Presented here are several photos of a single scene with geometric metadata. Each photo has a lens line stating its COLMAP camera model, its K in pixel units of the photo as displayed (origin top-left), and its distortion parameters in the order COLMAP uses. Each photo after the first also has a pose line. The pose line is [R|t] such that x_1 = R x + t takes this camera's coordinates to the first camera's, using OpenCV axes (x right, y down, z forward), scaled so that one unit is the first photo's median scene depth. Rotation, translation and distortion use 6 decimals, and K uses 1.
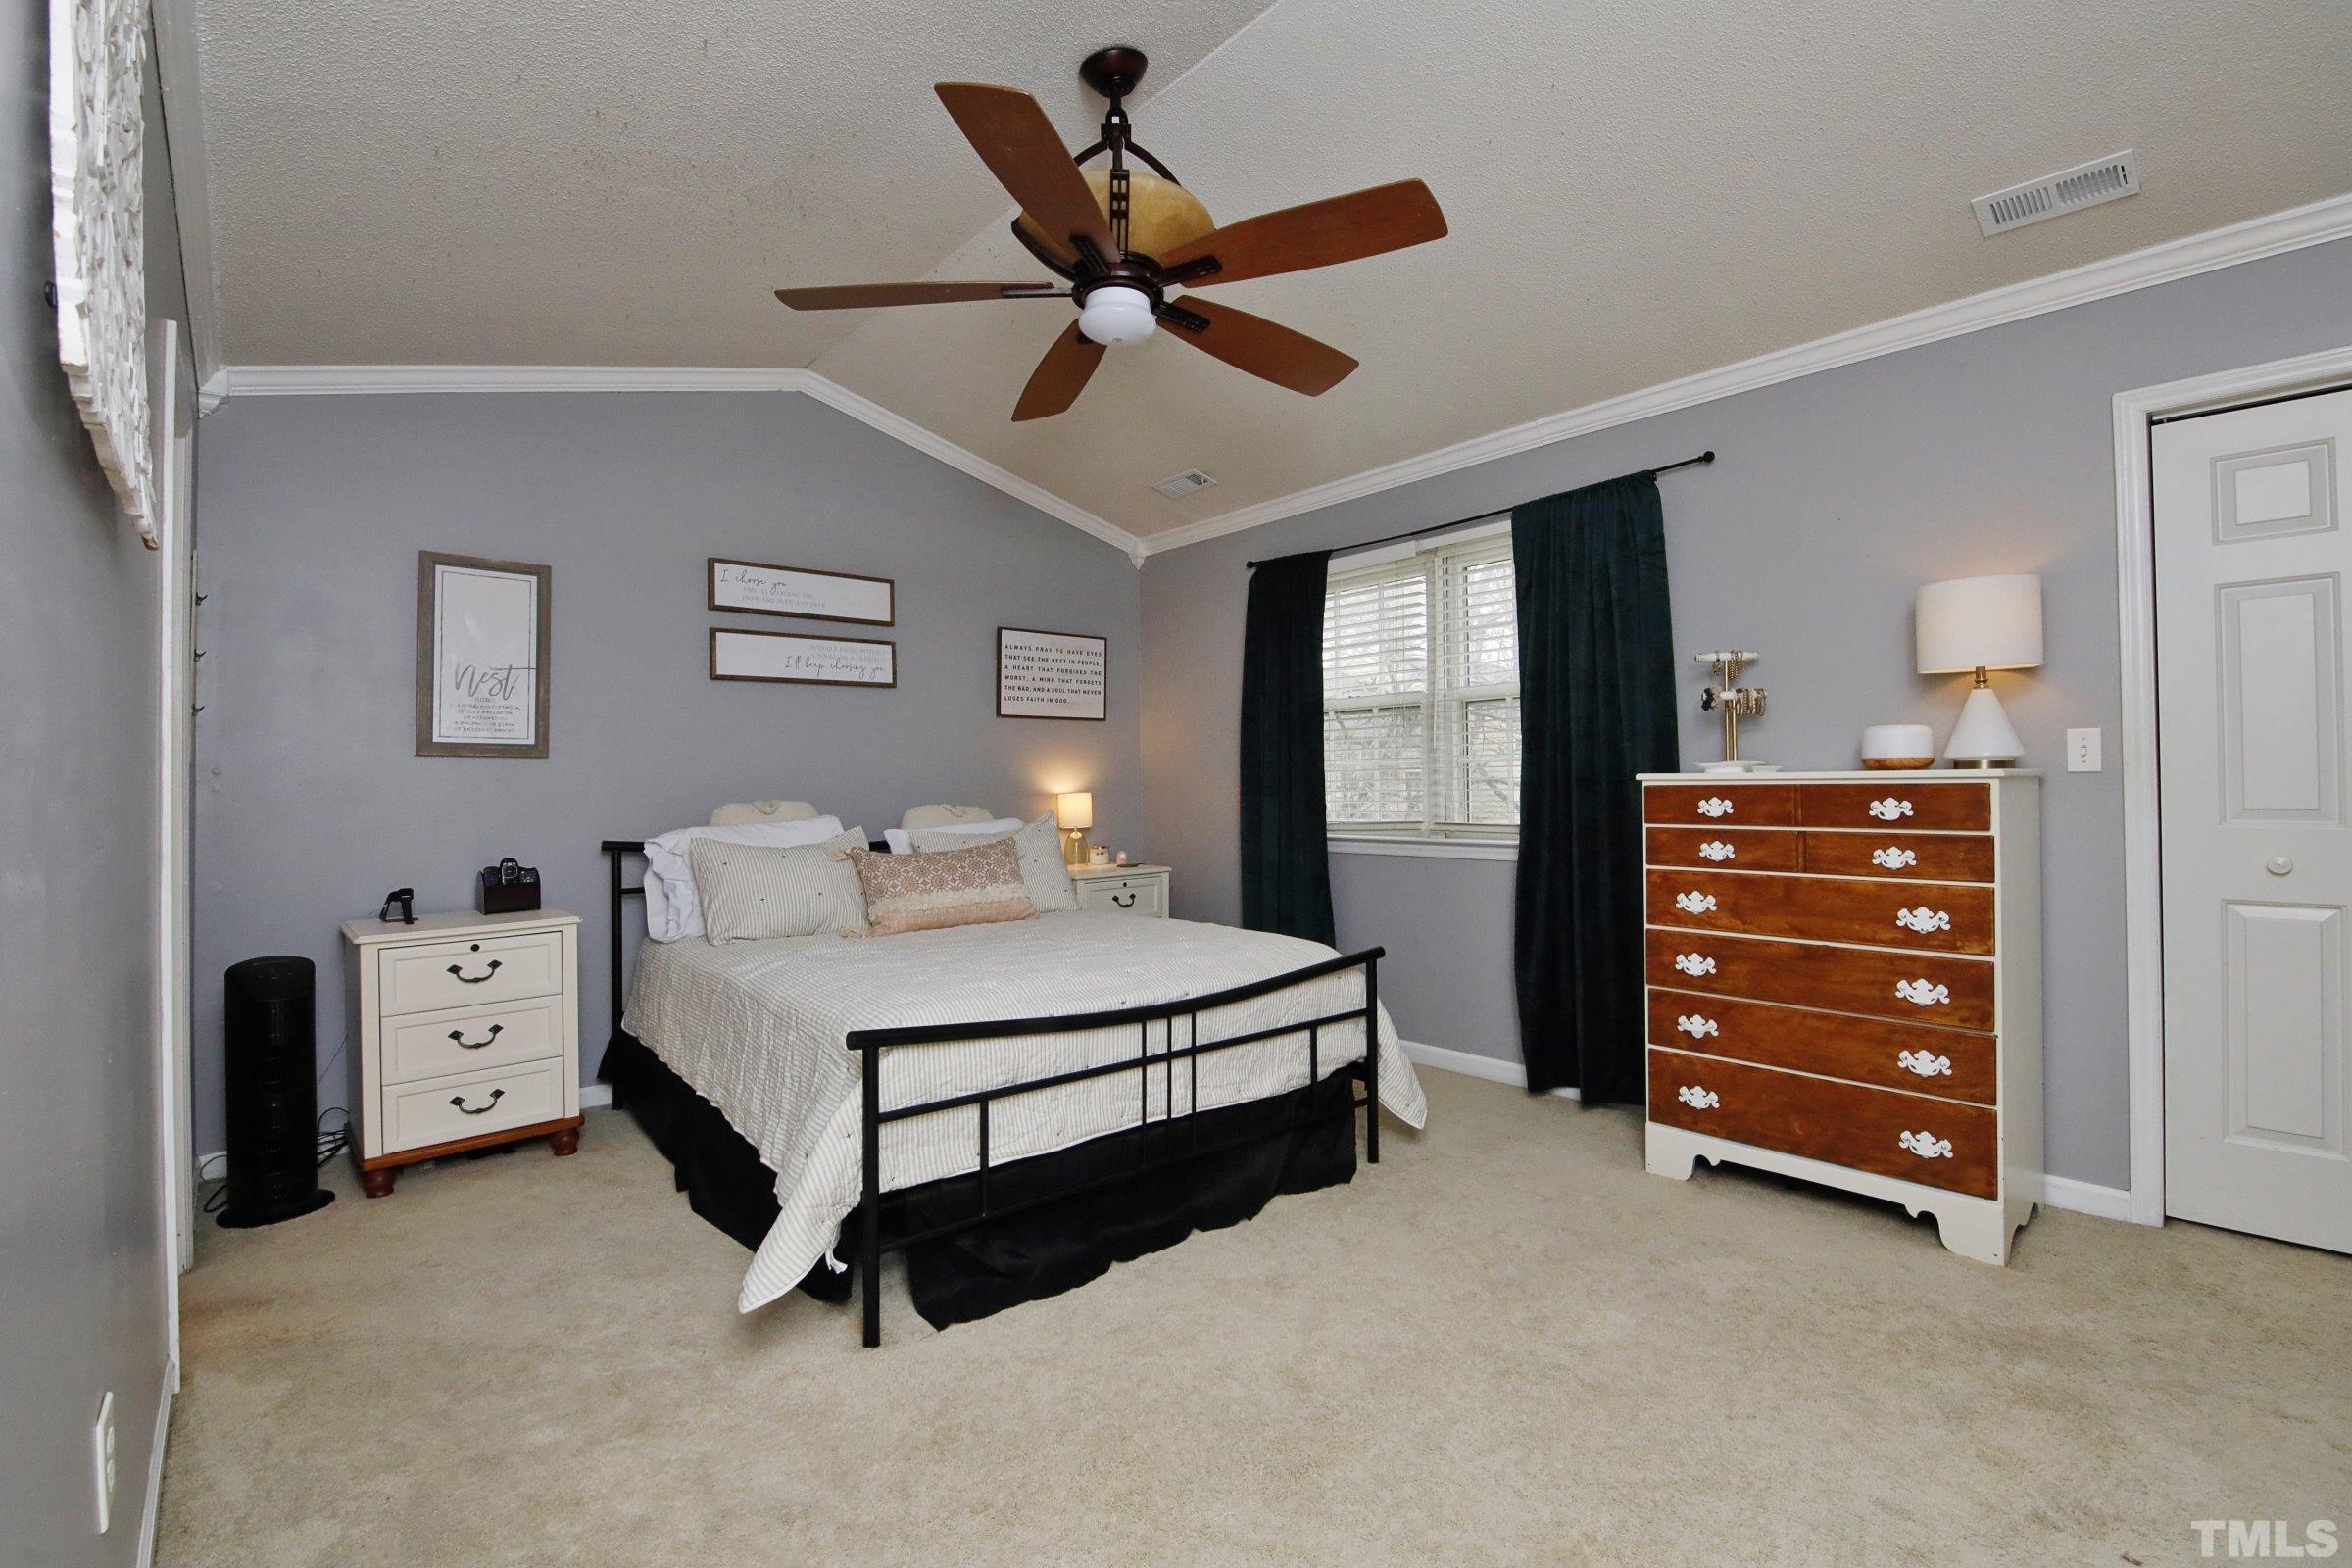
lens RADIAL K [[1064.4, 0, 1176.0], [0, 1064.4, 784.0], [0, 0, 1]] dist [0.042004, -0.021303]
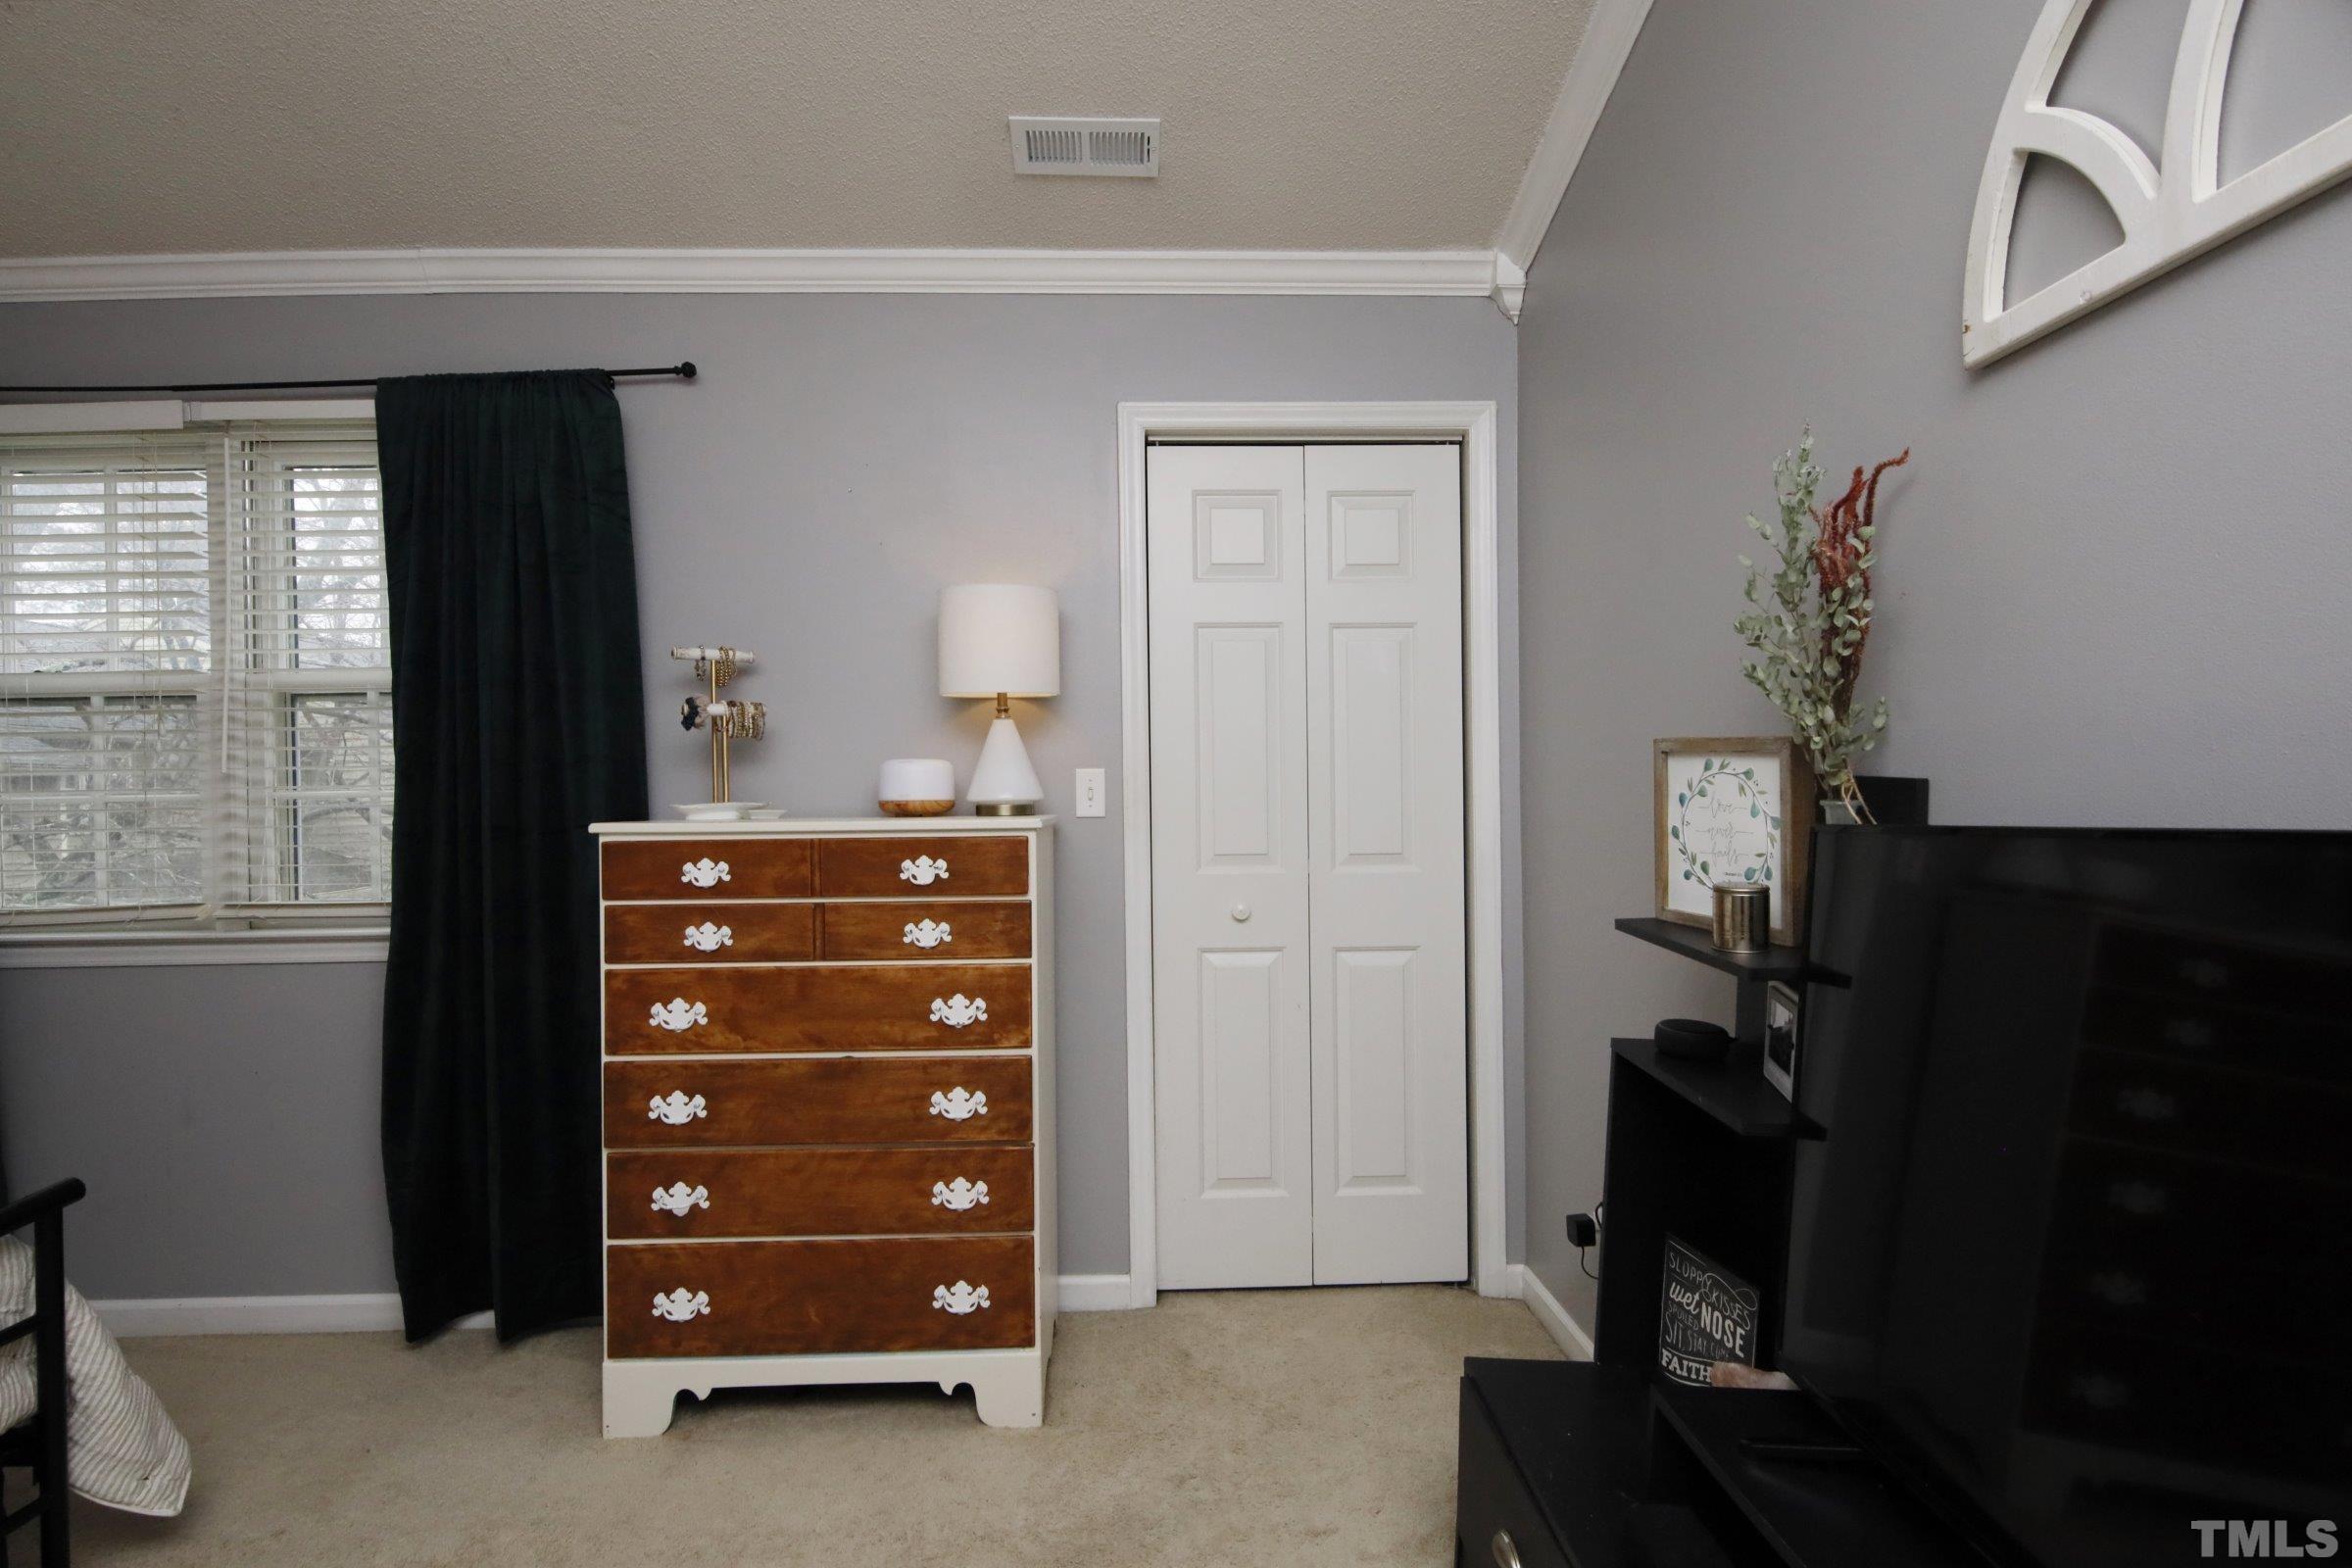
lens RADIAL K [[1232.8, 0, 1176.0], [0, 1232.8, 784.0], [0, 0, 1]] dist [0.003696, -0.011602]
pose [[0.646161, 0.004793, 0.763186, 0.096328], [0.004709, 0.999936, -0.010267, -0.025703], [-0.763187, 0.010228, 0.646097, 0.265121]]
